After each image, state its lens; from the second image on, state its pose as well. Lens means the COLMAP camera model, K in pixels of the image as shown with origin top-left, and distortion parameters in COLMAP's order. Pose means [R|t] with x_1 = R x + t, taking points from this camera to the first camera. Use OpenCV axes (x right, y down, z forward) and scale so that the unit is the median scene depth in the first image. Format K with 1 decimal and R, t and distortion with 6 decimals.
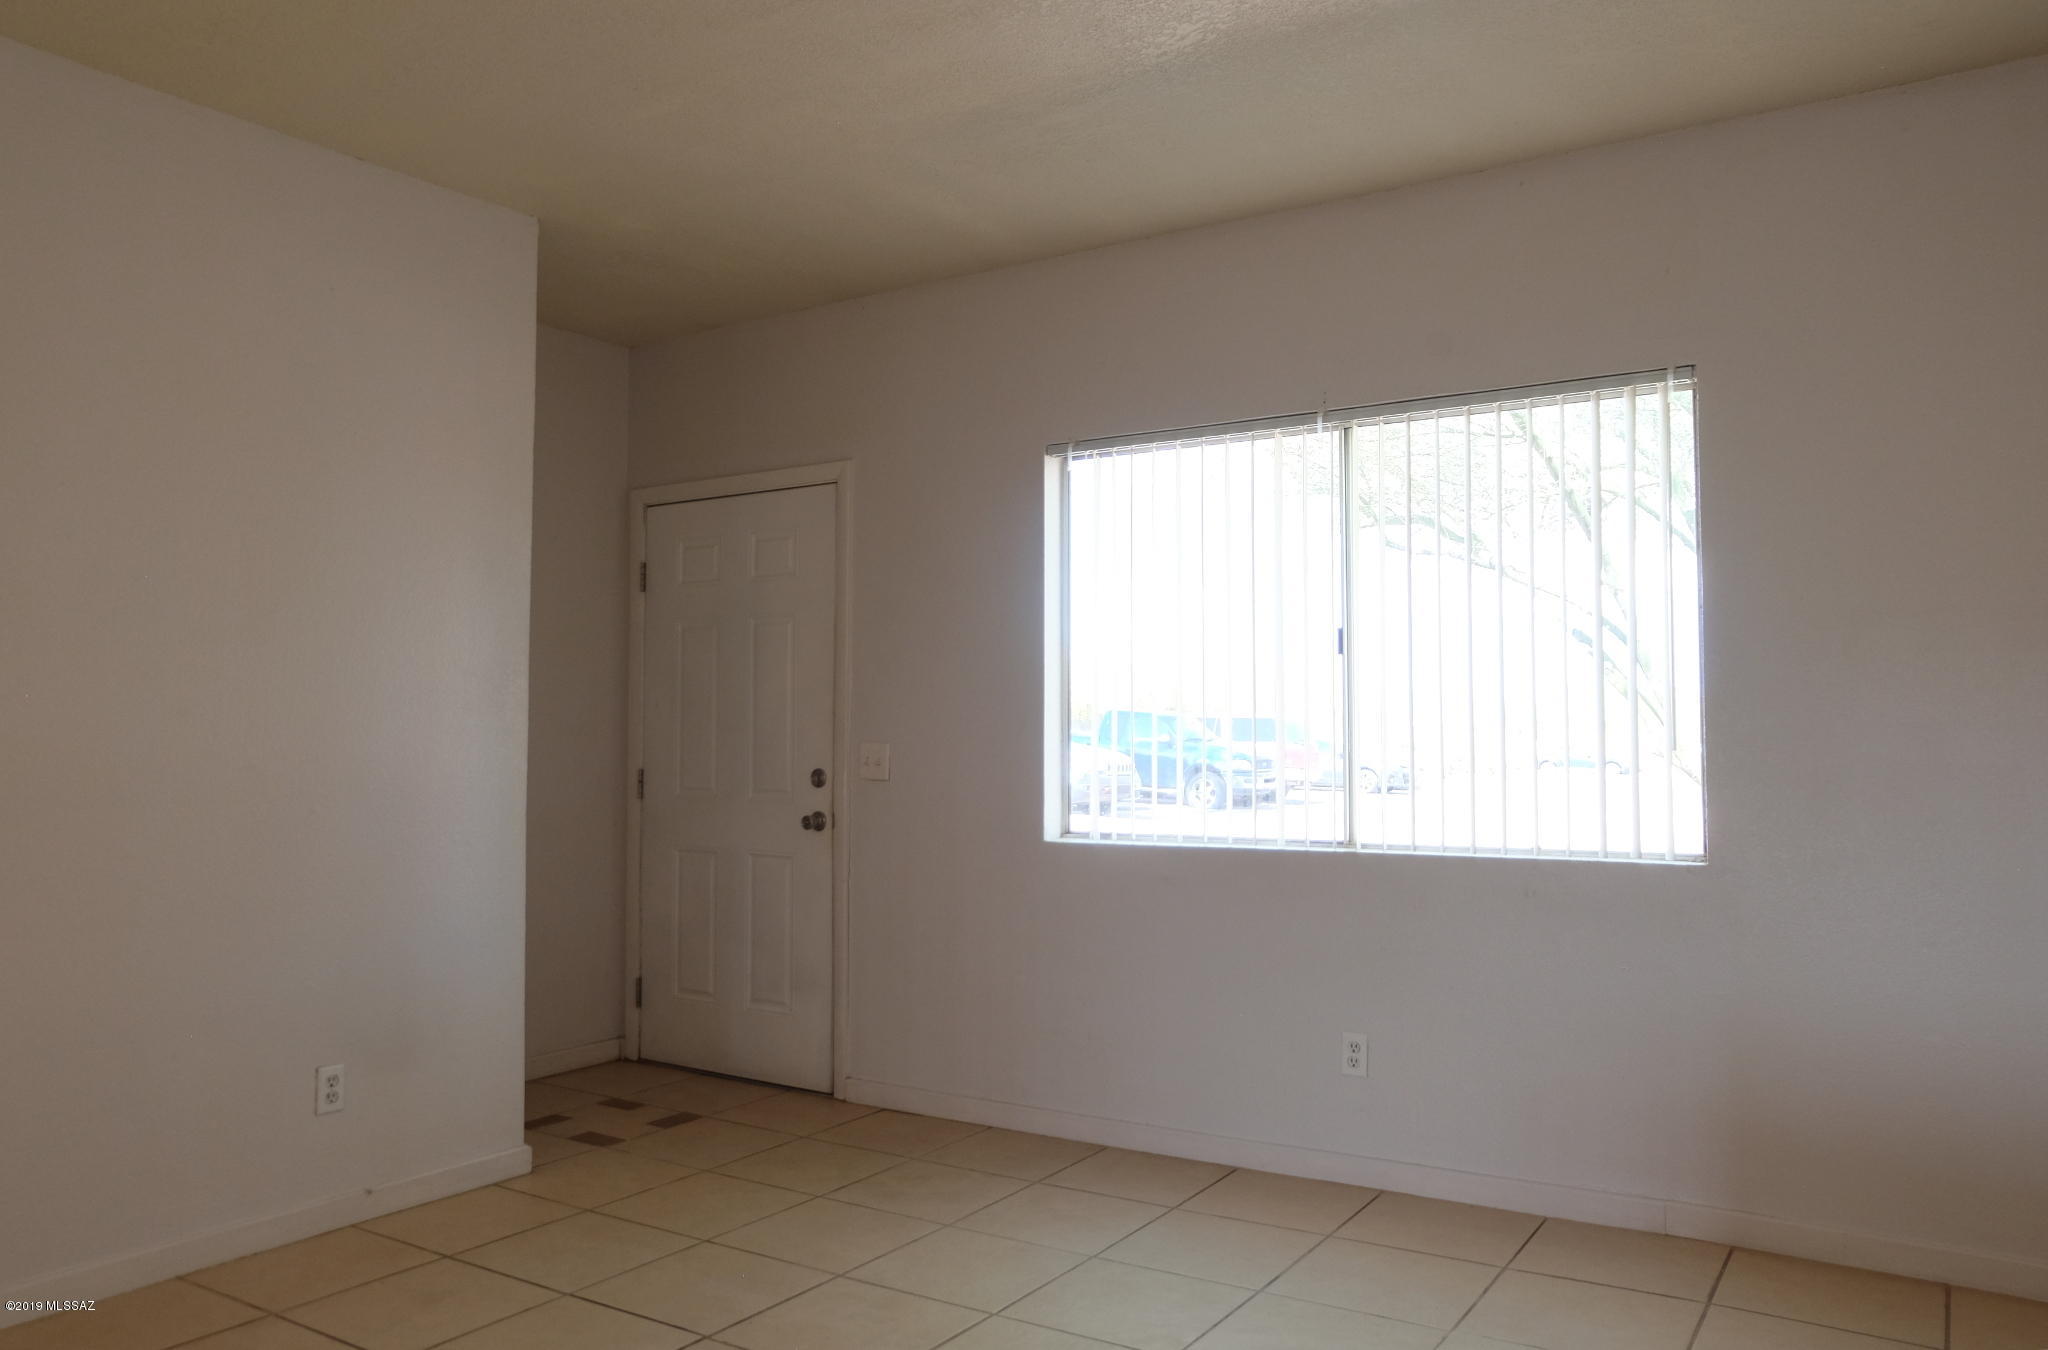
lens RADIAL K [[1469.6, 0, 1024.0], [0, 1469.6, 675.0], [0, 0, 1]] dist [-0.103182, -0.000752]
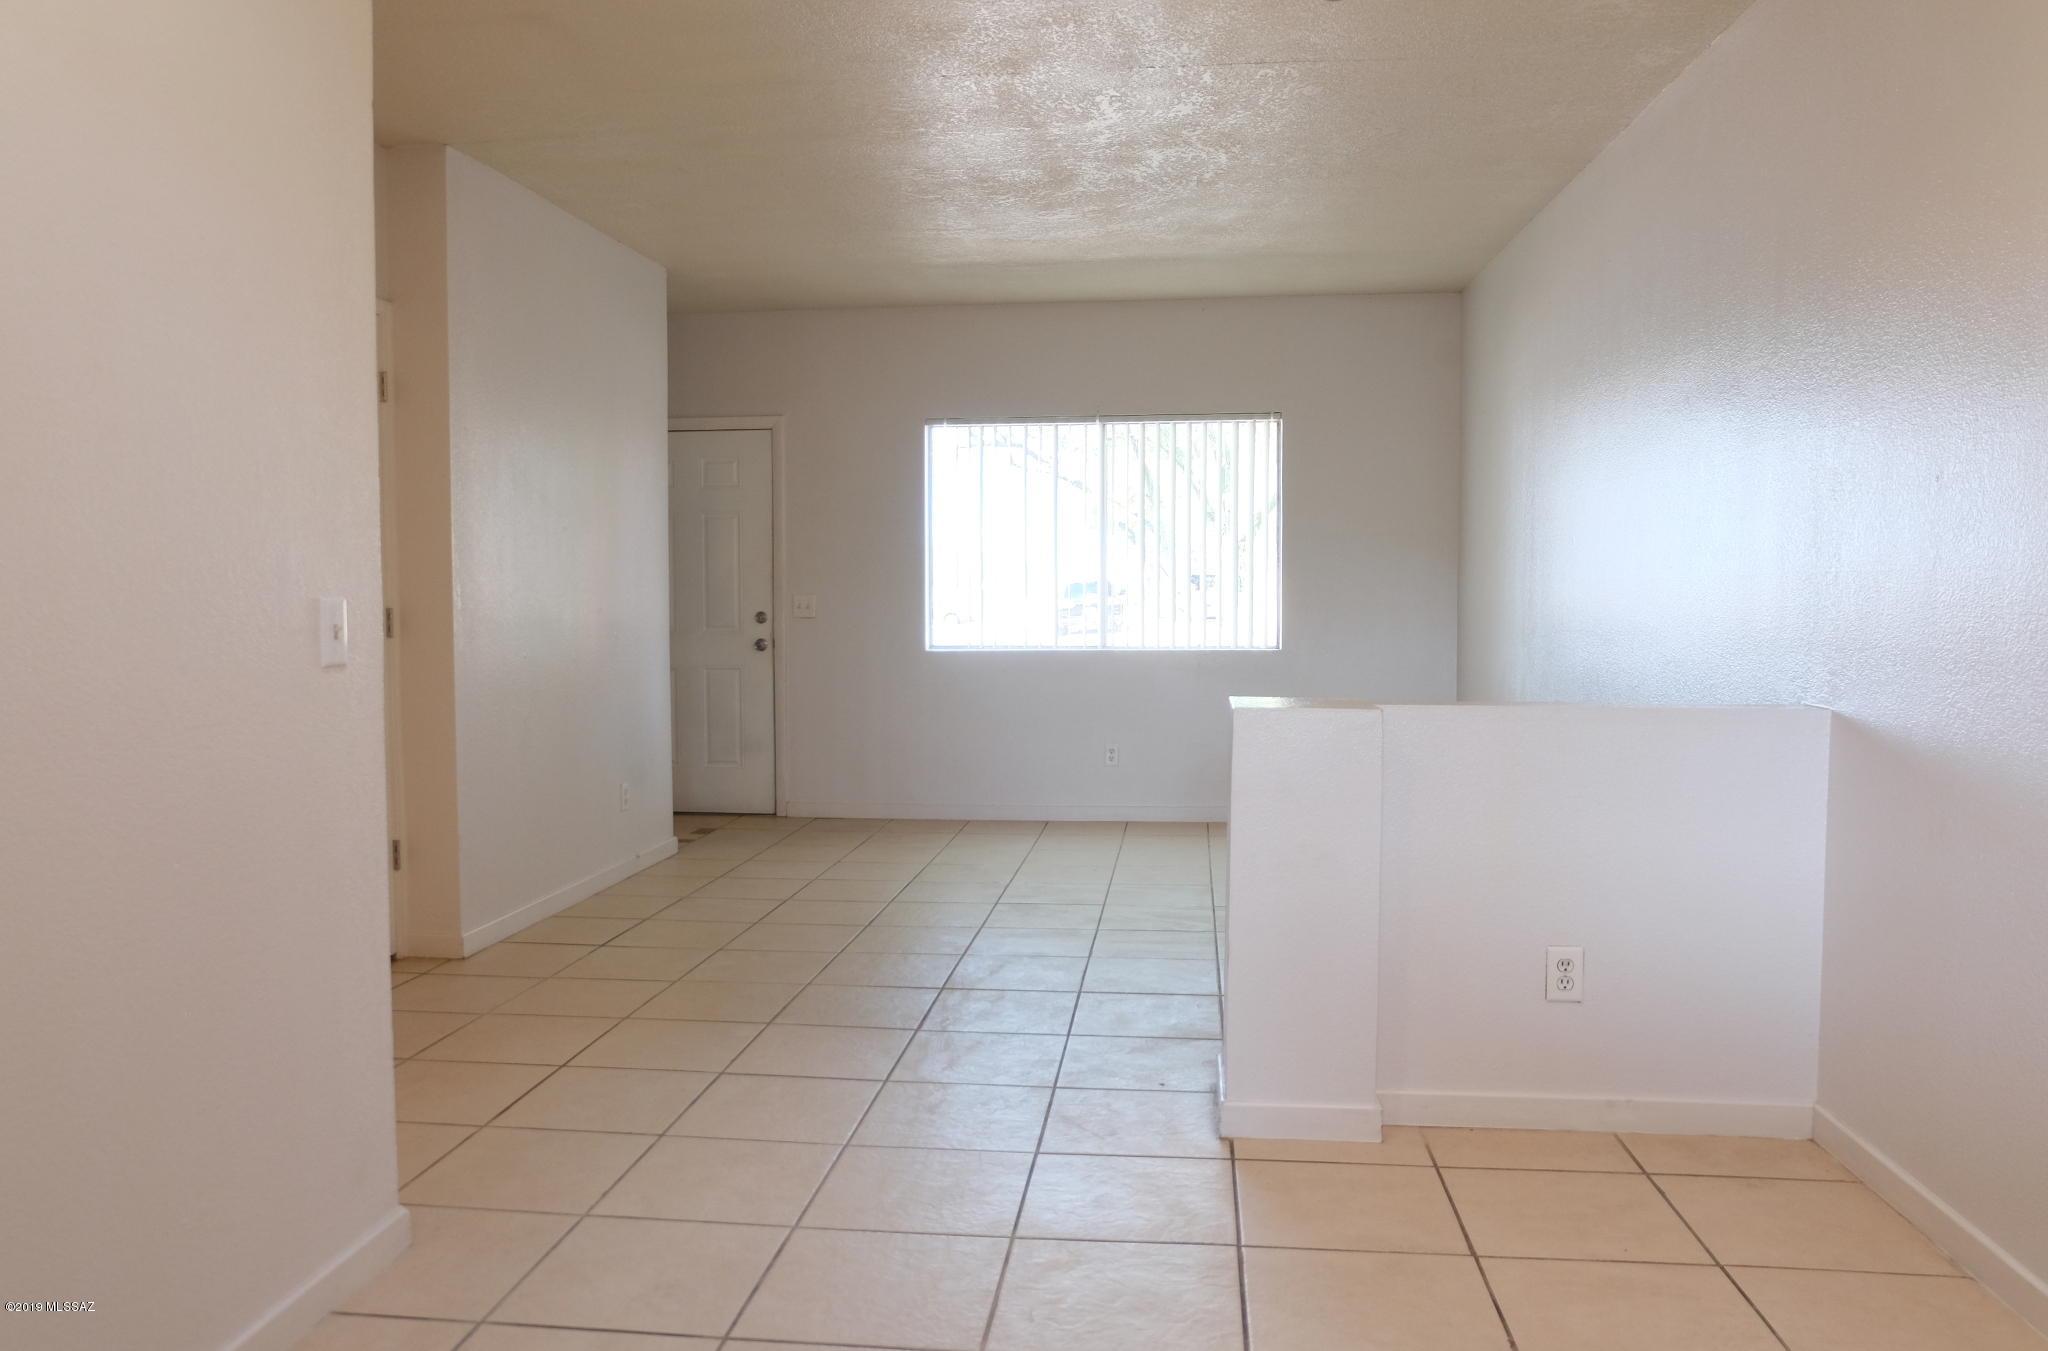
lens RADIAL K [[1469.6, 0, 1024.0], [0, 1469.6, 675.5], [0, 0, 1]] dist [-0.103182, -0.000752]
pose [[0.898830, -0.025354, 0.437563, -0.595013], [-0.015077, 0.995946, 0.088680, -0.011706], [-0.438037, -0.086306, 0.894804, -0.559656]]
